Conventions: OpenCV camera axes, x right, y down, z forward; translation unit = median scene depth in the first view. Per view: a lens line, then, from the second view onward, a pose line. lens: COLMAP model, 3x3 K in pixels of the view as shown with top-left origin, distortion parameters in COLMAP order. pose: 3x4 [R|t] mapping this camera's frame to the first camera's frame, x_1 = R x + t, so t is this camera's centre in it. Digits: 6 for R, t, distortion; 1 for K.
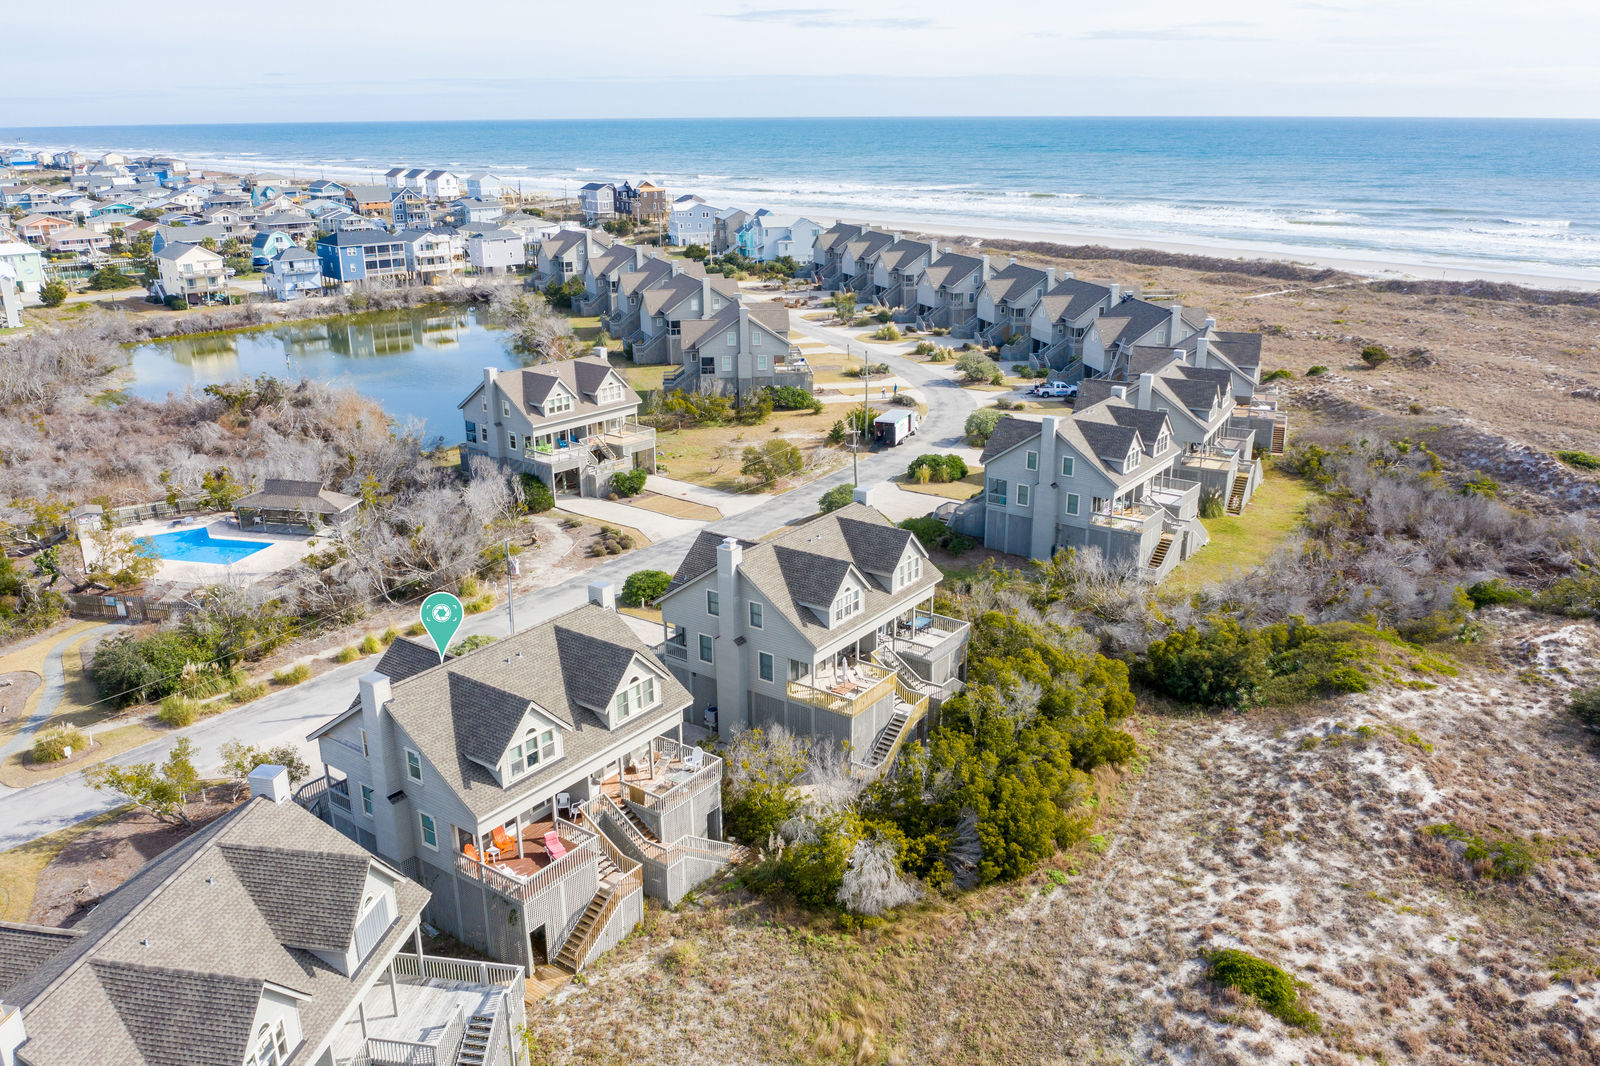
lens RADIAL K [[1257.6, 0, 805.4], [0, 1257.6, 544.1], [0, 0, 1]] dist [-0.028999, 0.003107]
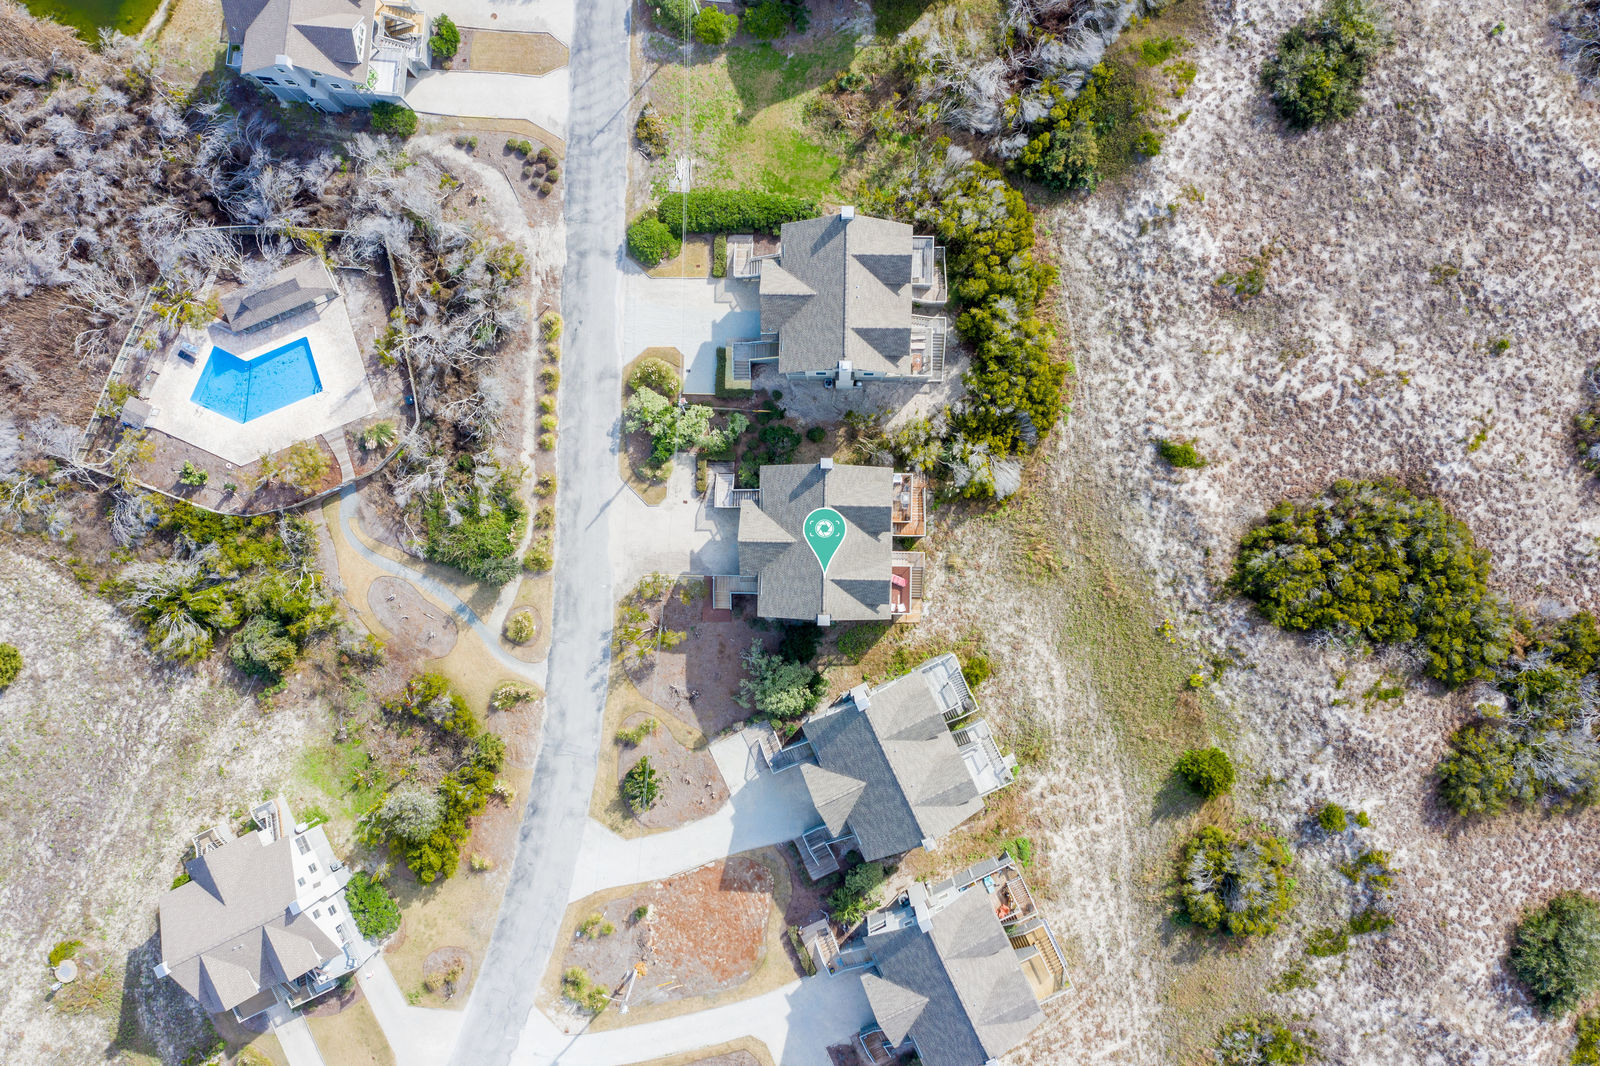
lens RADIAL K [[1257.6, 0, 796.3], [0, 1257.6, 536.6], [0, 0, 1]] dist [-0.028999, 0.003107]
pose [[0.821355, -0.570370, -0.007413, -0.128826], [0.206159, 0.284709, 0.936183, -0.829806], [-0.531860, -0.770467, 0.351433, 0.182438]]
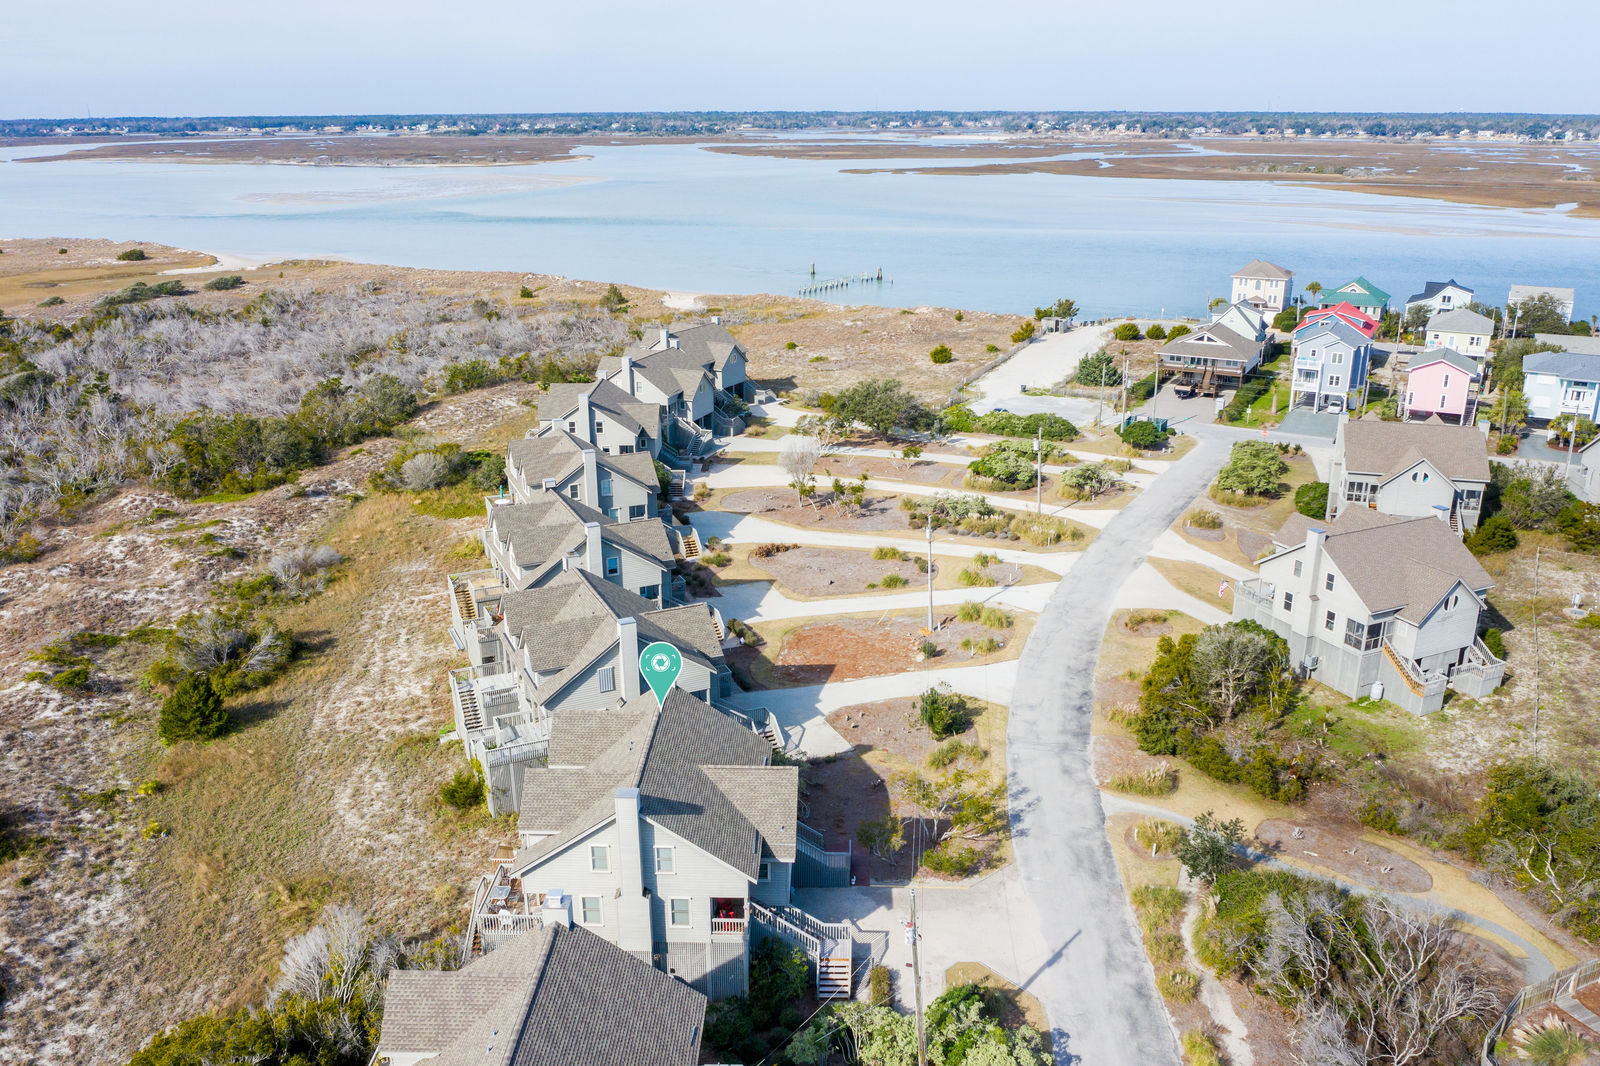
lens RADIAL K [[1257.6, 0, 798.9], [0, 1257.6, 536.0], [0, 0, 1]] dist [-0.028999, 0.003107]
pose [[-0.829590, 0.188749, -0.525504, 0.098828], [-0.174361, 0.806503, 0.564934, -0.355984], [0.530451, 0.560291, -0.636157, 0.828770]]
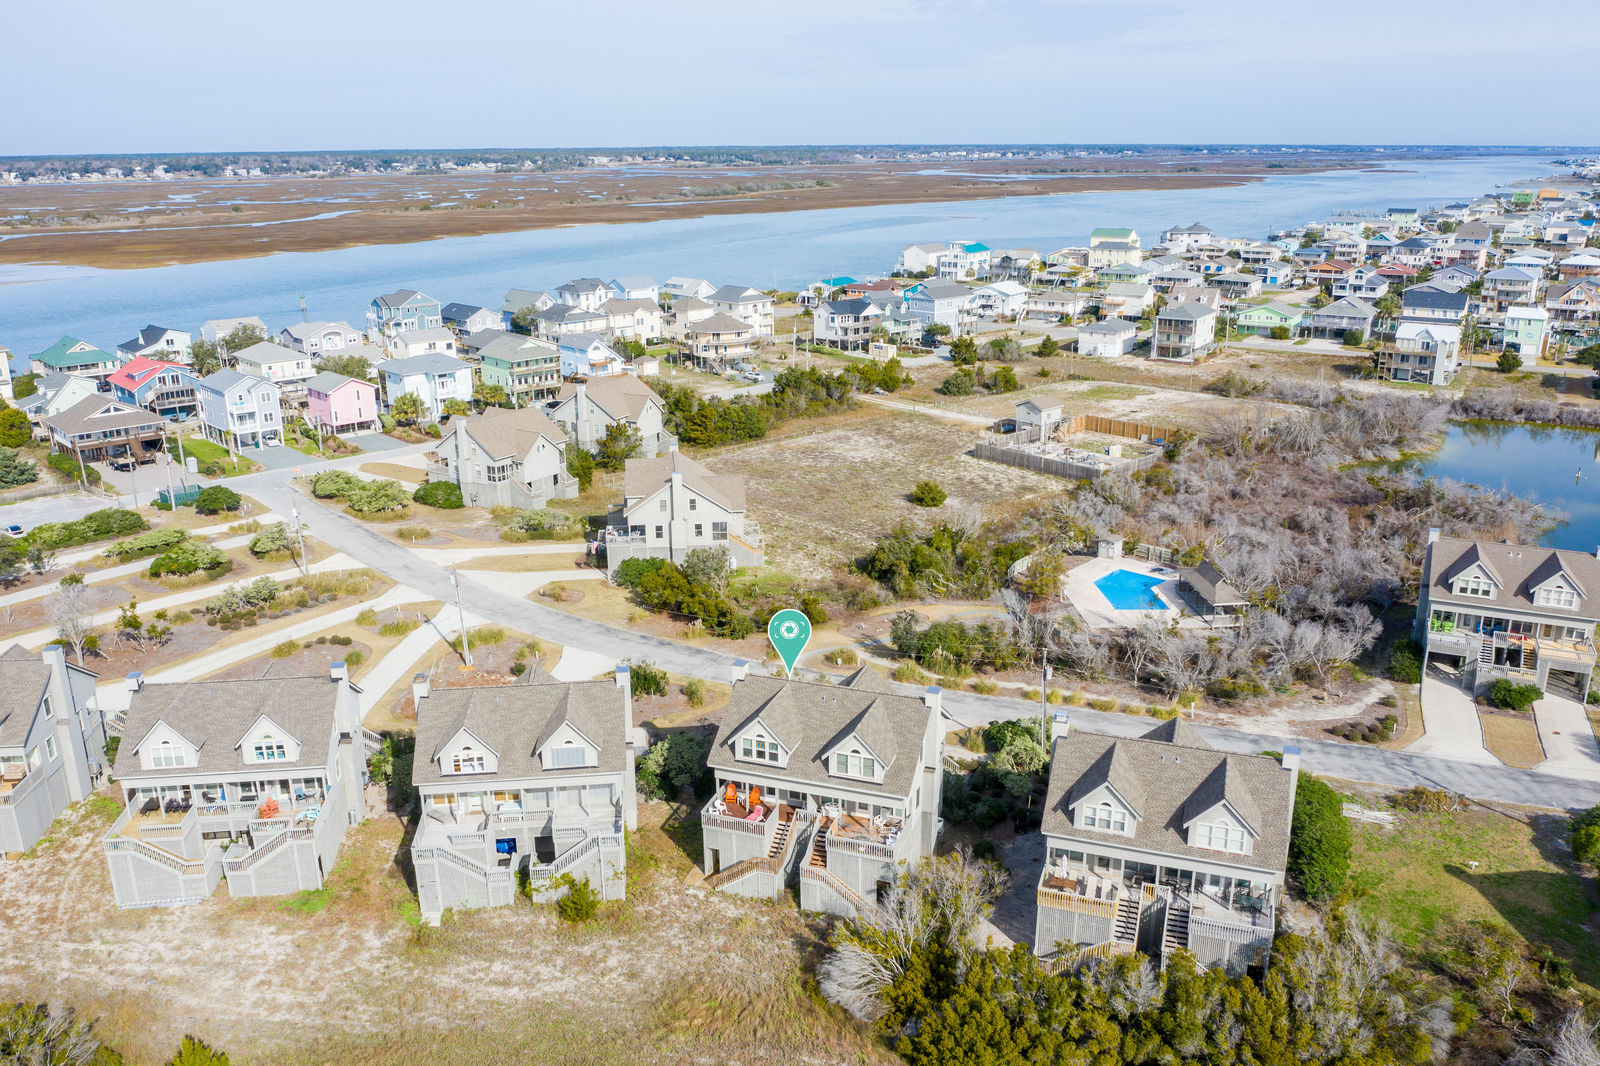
lens RADIAL K [[1257.6, 0, 799.8], [0, 1257.6, 547.0], [0, 0, 1]] dist [-0.028999, 0.003107]
pose [[0.279313, 0.299715, -0.912225, 0.496861], [-0.309398, 0.927458, 0.209985, -0.176867], [0.908987, 0.223589, 0.351782, 0.208042]]
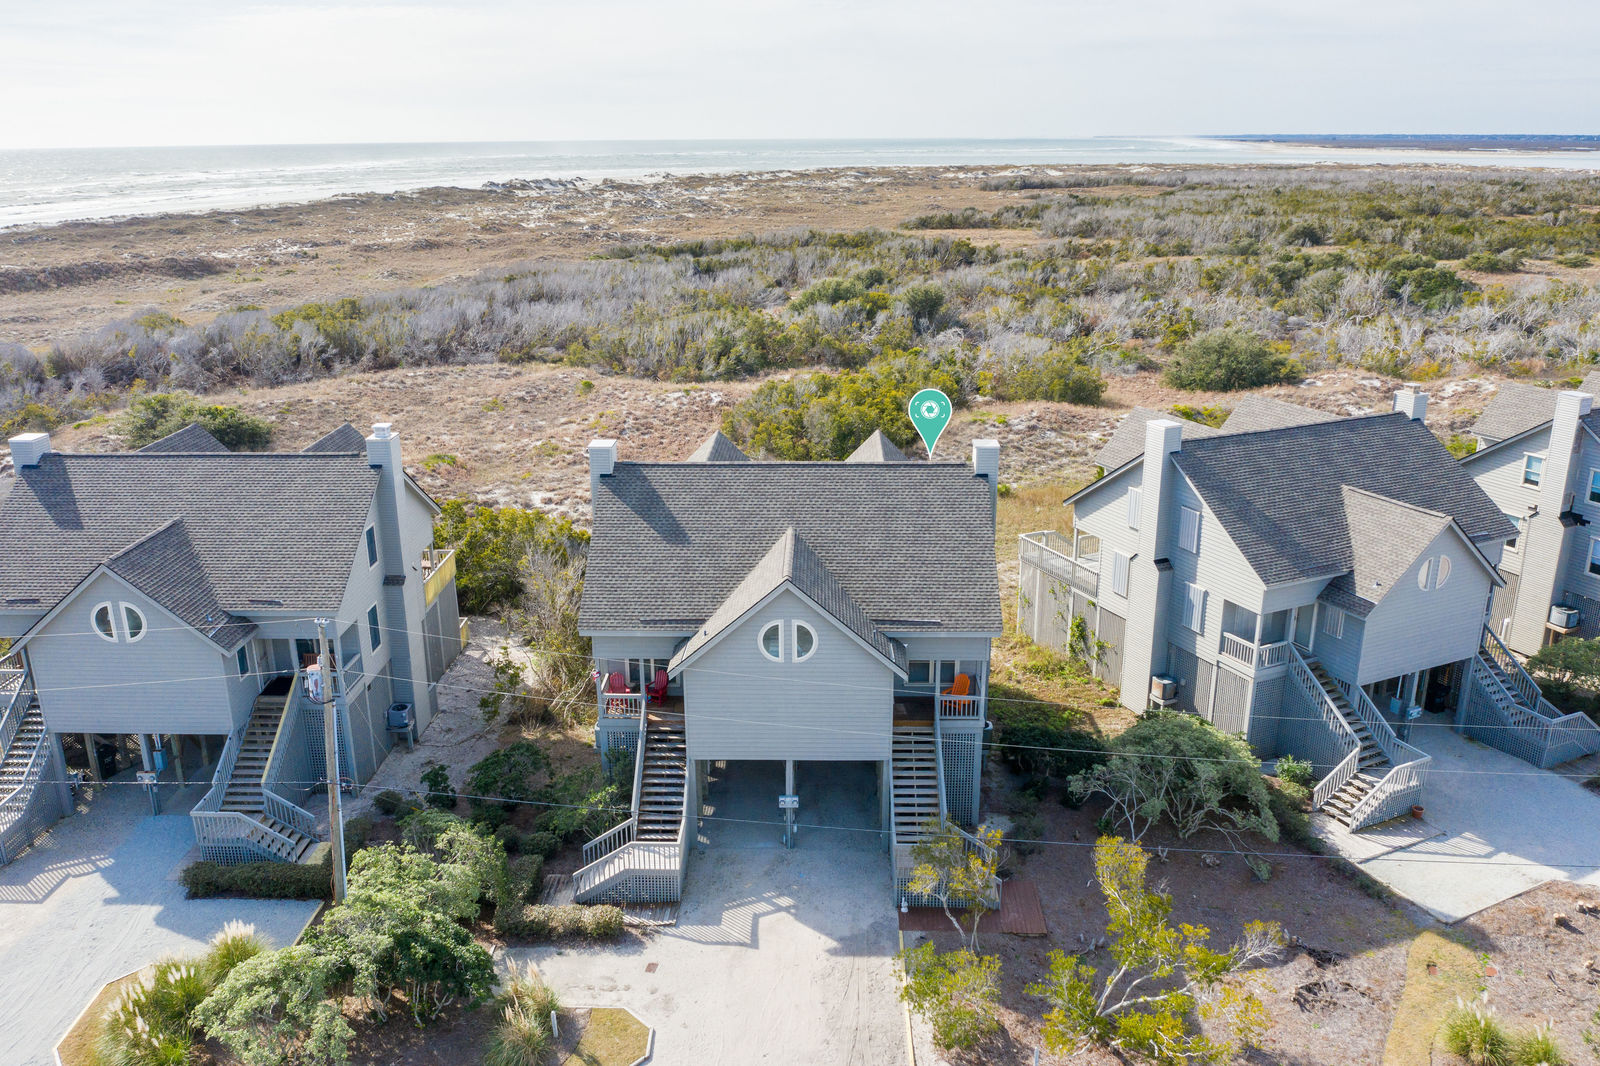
lens RADIAL K [[1257.6, 0, 808.0], [0, 1257.6, 537.3], [0, 0, 1]] dist [-0.028999, 0.003107]
pose [[-0.570055, -0.246122, 0.783876, -0.424543], [0.273298, 0.842943, 0.463417, -0.118075], [-0.774820, 0.478405, -0.413259, 0.657631]]
